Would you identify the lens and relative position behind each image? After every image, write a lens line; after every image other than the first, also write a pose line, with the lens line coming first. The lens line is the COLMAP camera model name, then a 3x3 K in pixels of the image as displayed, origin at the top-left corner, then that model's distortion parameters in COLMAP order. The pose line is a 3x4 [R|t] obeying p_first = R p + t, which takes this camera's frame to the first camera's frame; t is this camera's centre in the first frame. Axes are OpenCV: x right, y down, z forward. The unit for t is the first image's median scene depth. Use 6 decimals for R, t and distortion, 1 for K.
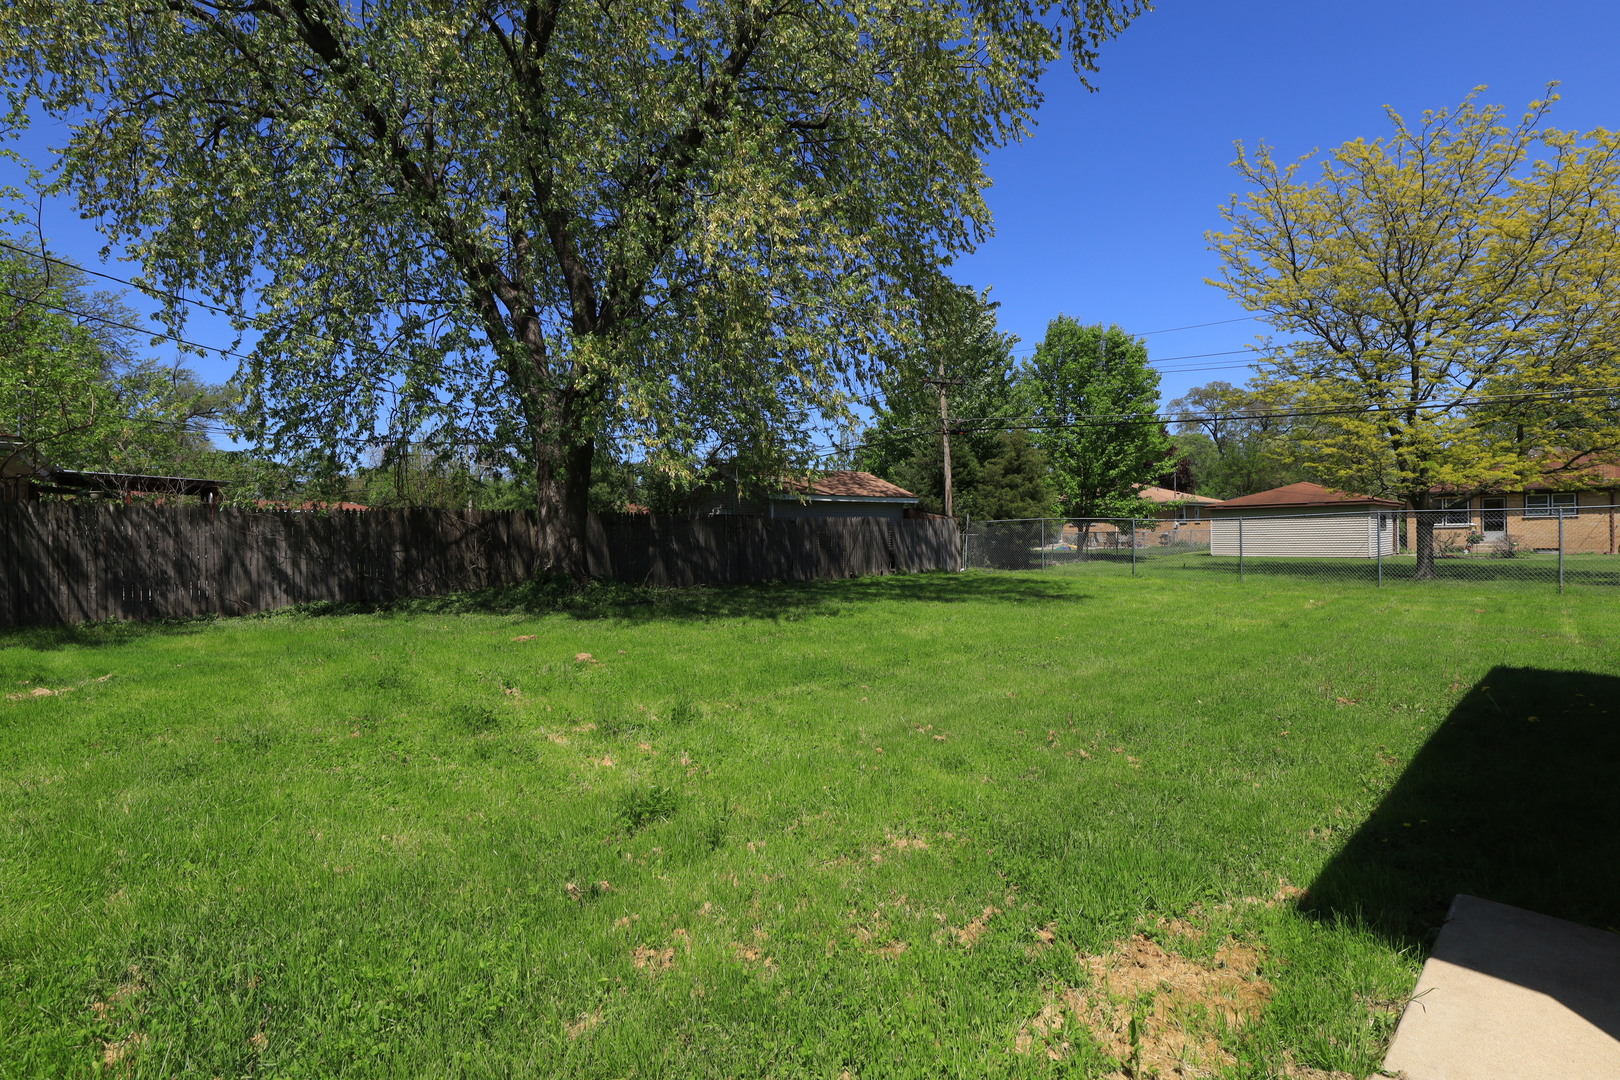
lens RADIAL K [[776.1, 0, 808.9], [0, 776.1, 532.9], [0, 0, 1]] dist [0.002378, -0.000016]
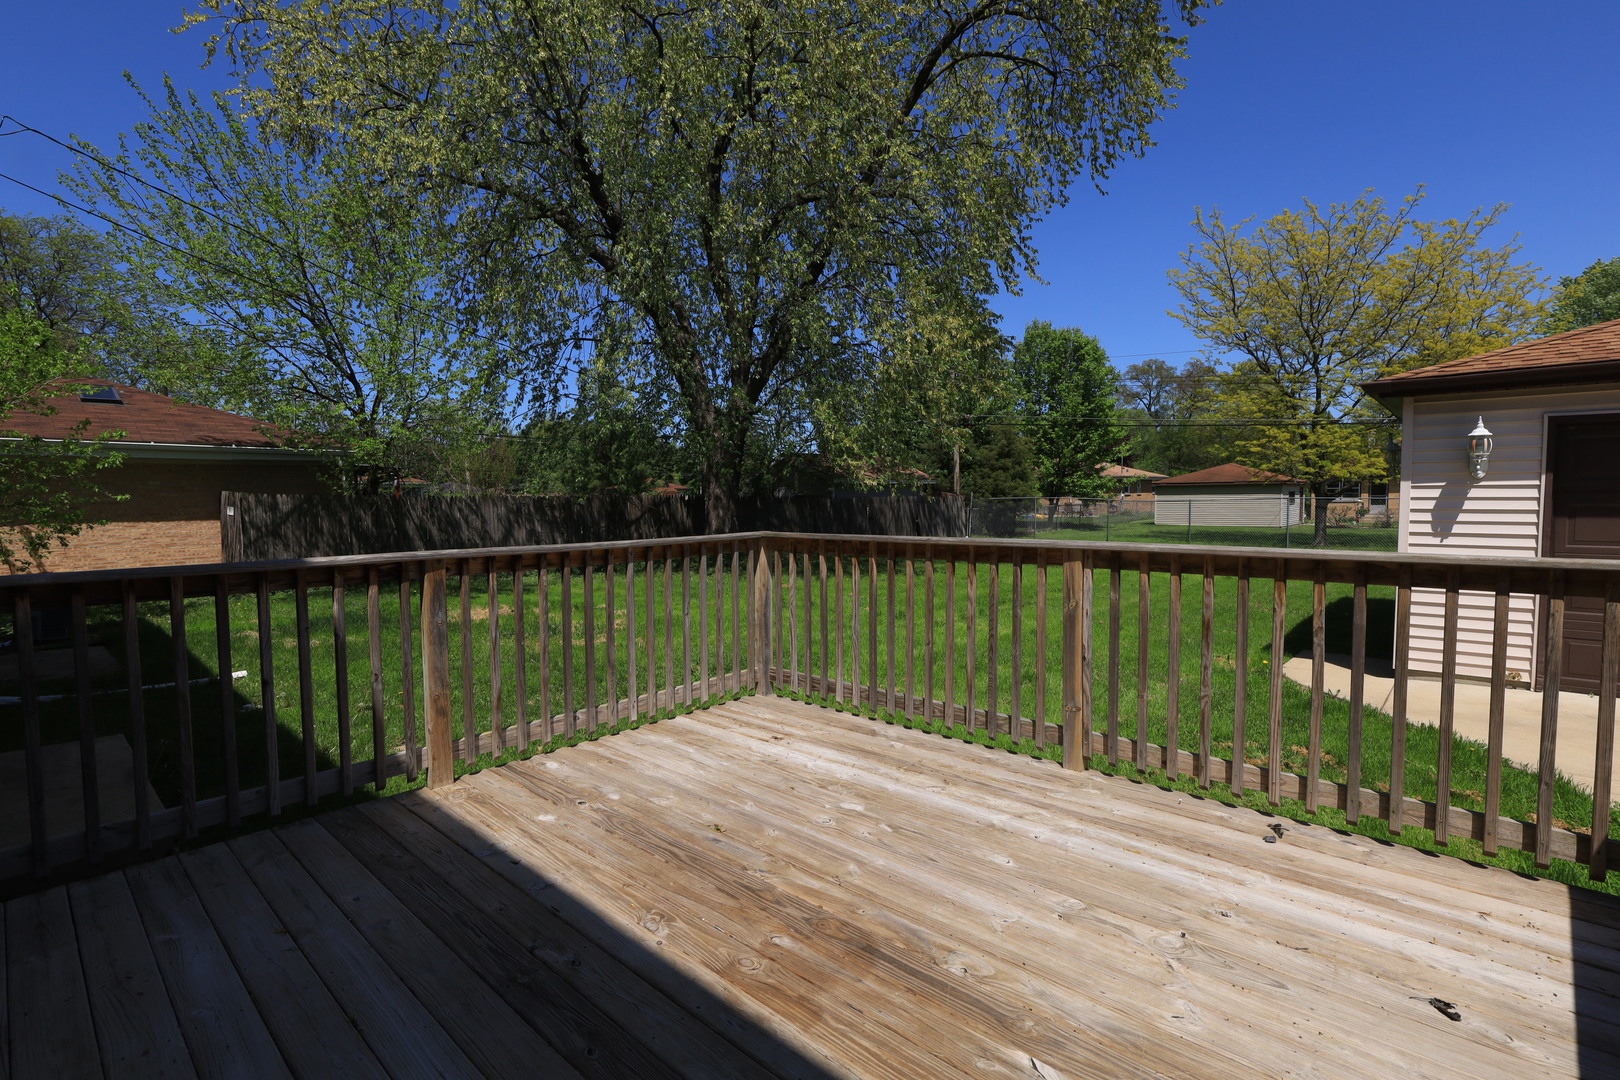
lens RADIAL K [[776.1, 0, 808.9], [0, 776.1, 532.9], [0, 0, 1]] dist [0.002378, -0.000016]
pose [[0.996741, 0.001853, 0.080647, -0.152393], [-0.005753, 0.998824, 0.048147, -0.017609], [-0.080463, -0.048454, 0.995579, -0.205480]]
